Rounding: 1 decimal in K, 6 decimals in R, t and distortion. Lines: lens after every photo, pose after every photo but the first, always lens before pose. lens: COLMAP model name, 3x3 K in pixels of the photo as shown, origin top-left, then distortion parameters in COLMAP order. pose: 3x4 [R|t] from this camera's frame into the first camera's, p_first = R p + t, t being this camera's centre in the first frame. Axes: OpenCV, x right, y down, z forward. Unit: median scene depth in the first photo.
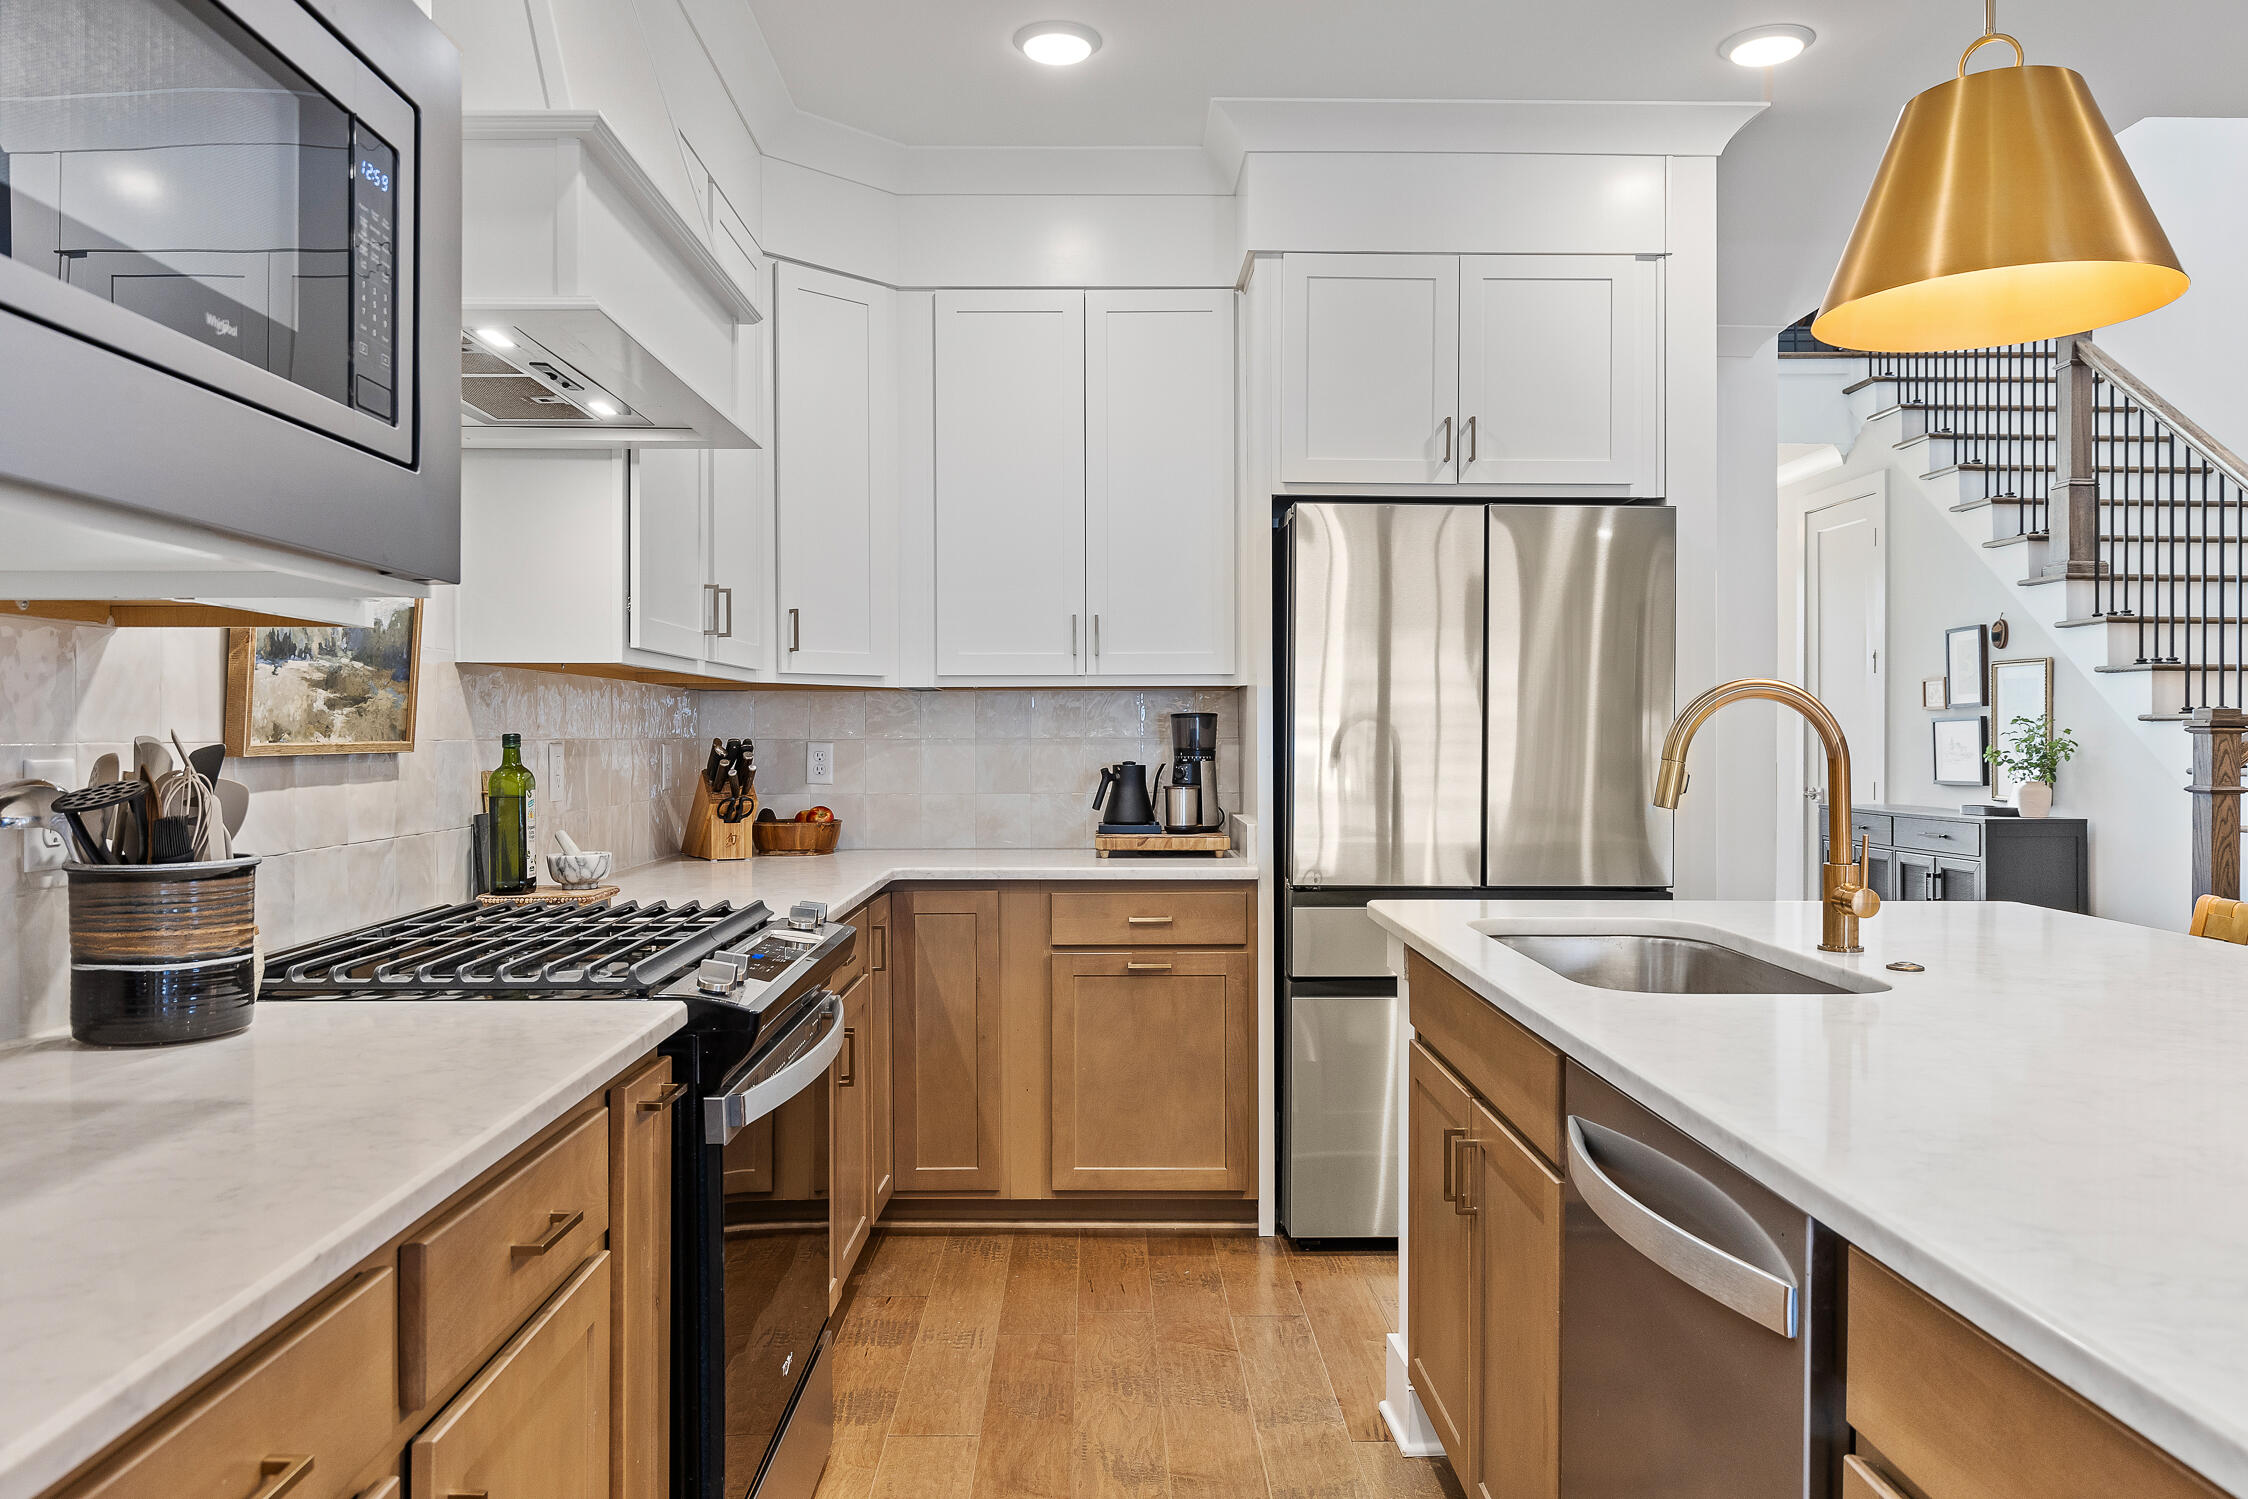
lens RADIAL K [[1547.0, 0, 1097.5], [0, 1547.0, 742.0], [0, 0, 1]] dist [-0.003641, -0.005161]
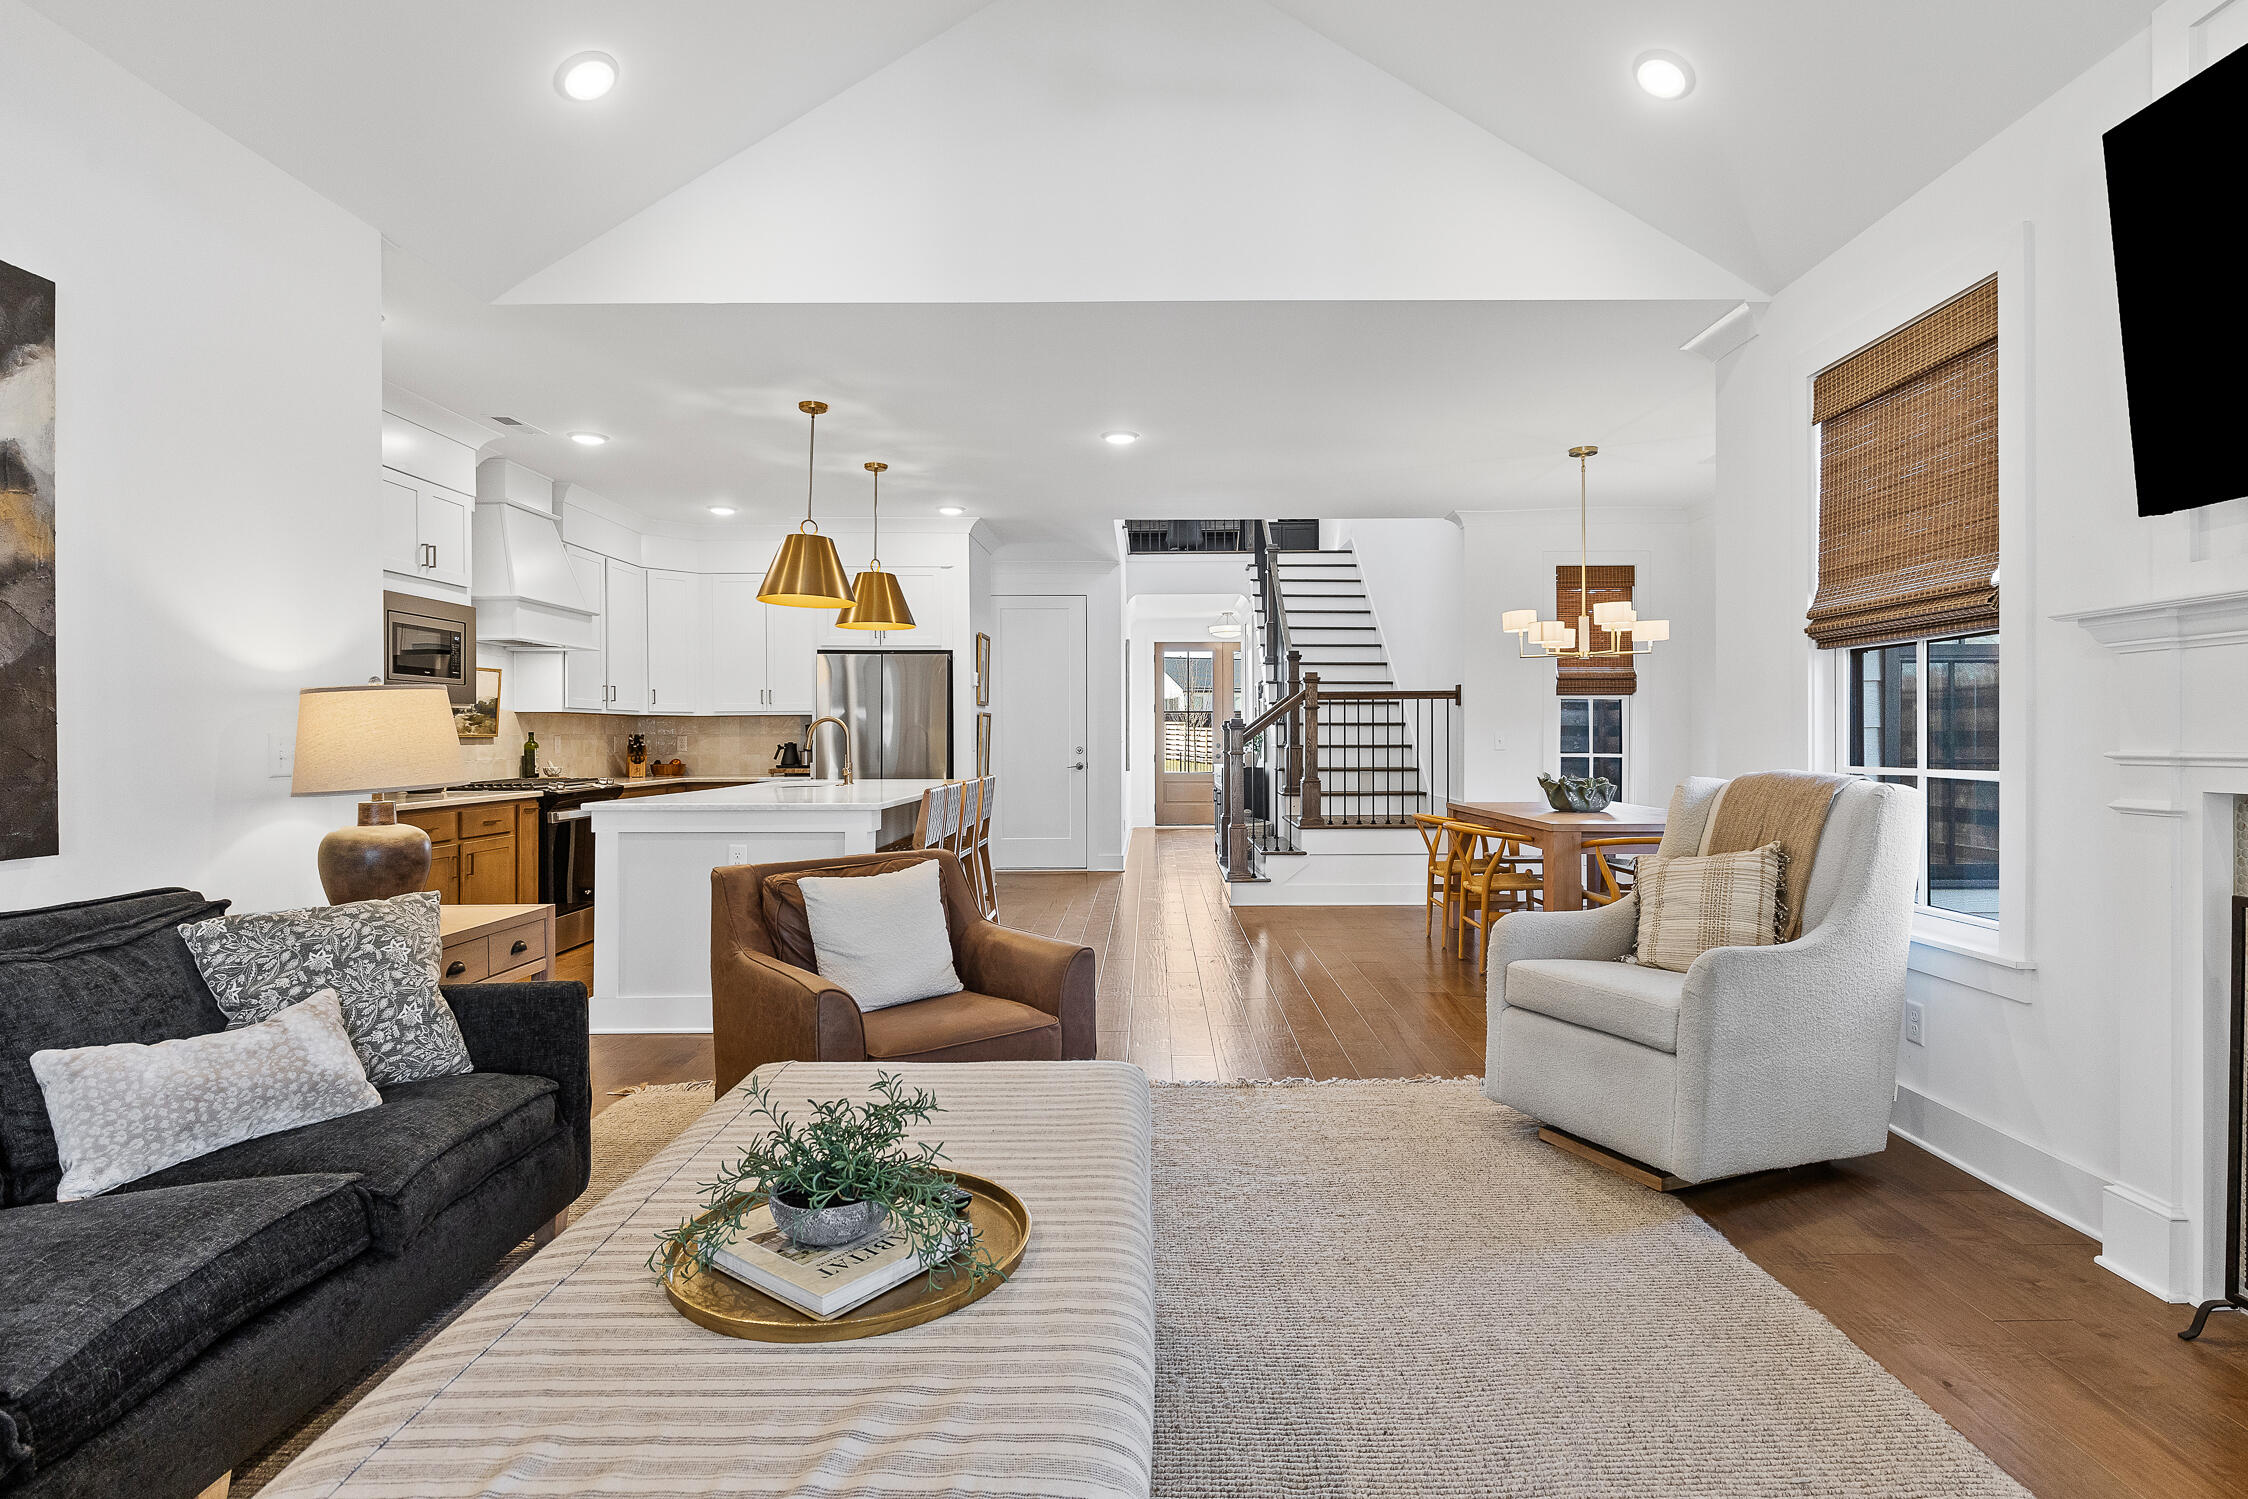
lens RADIAL K [[1121.8, 0, 1161.8], [0, 1121.8, 741.8], [0, 0, 1]] dist [0.002066, 0.000110]
pose [[0.999923, -0.004545, 0.011545, 0.674322], [0.004544, 0.999990, 0.000073, 0.015269], [-0.011545, -0.000021, 0.999933, -1.031095]]
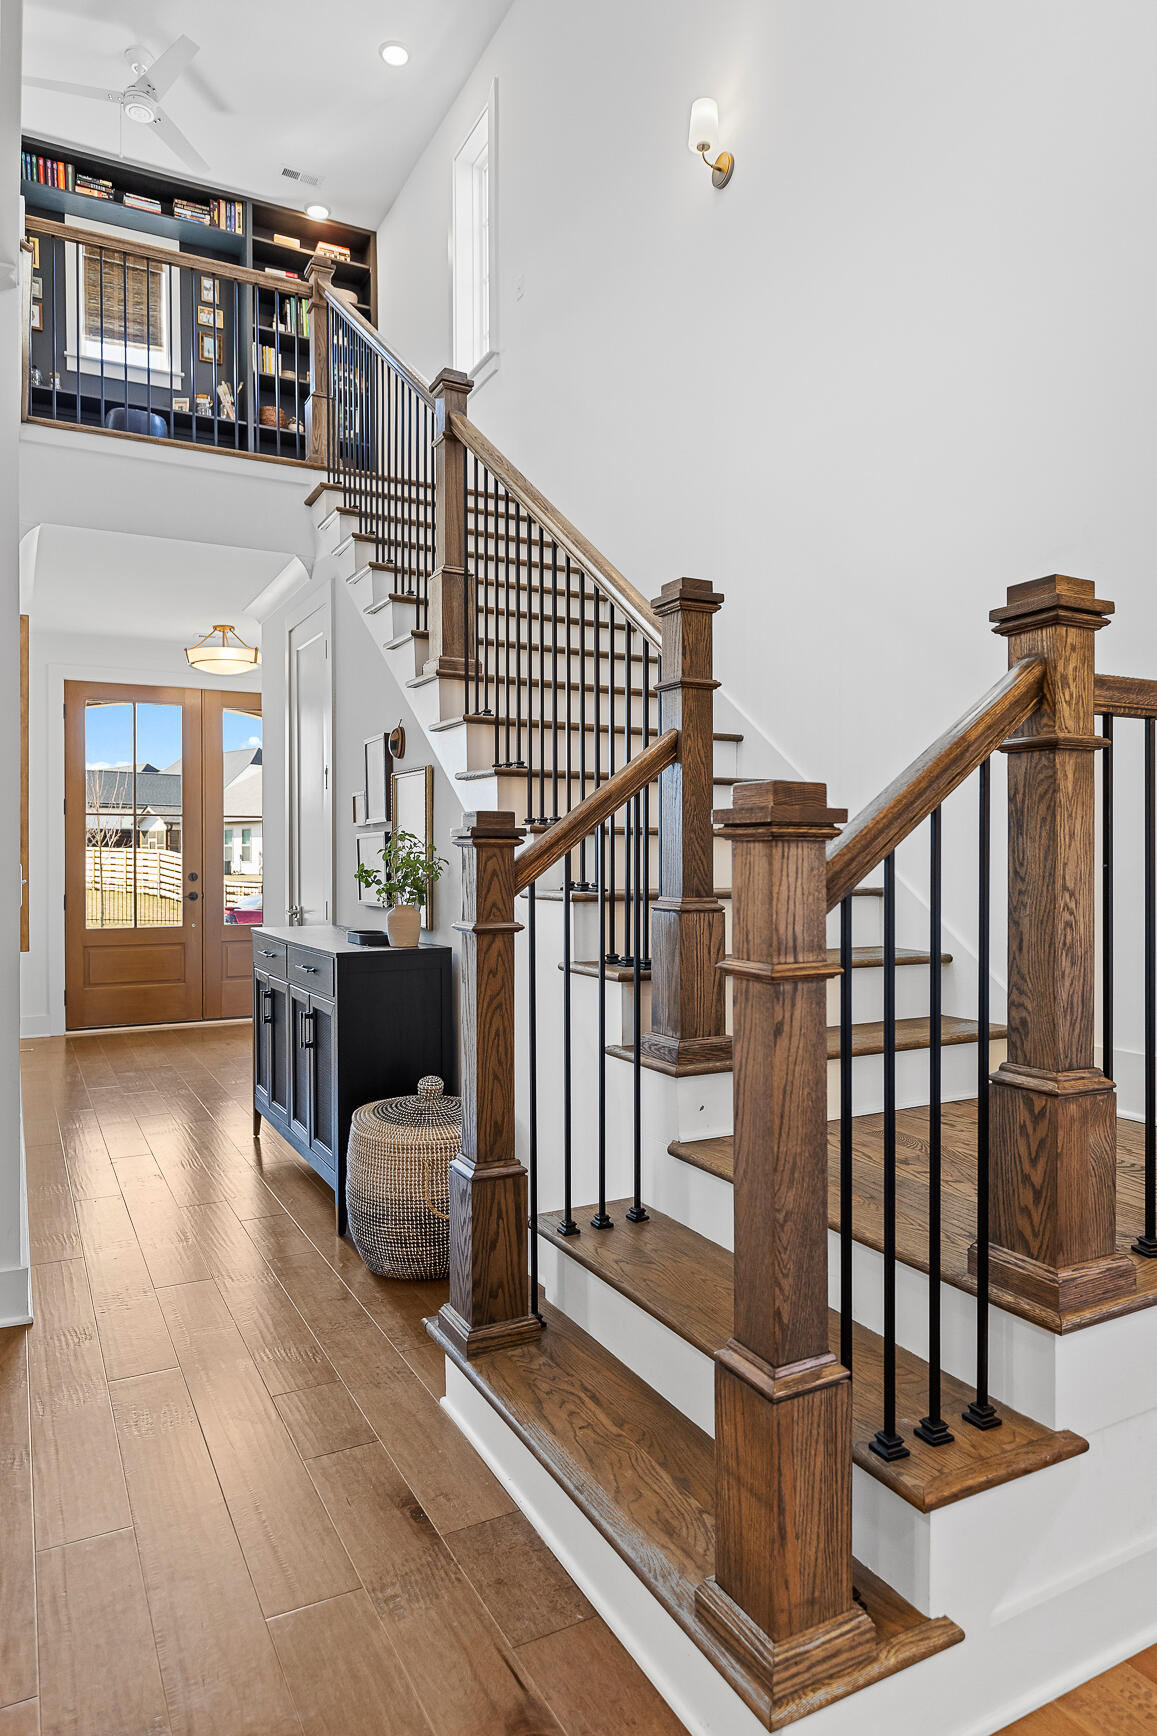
lens RADIAL K [[1057.9, 0, 572.2], [0, 1057.9, 851.1], [0, 0, 1]] dist [0.003419, 0.000021]
pose [[0.882637, 0.000730, 0.470054, 0.607797], [0.003115, 0.999968, -0.007402, -0.000194], [-0.470044, 0.007998, 0.882607, 0.632756]]
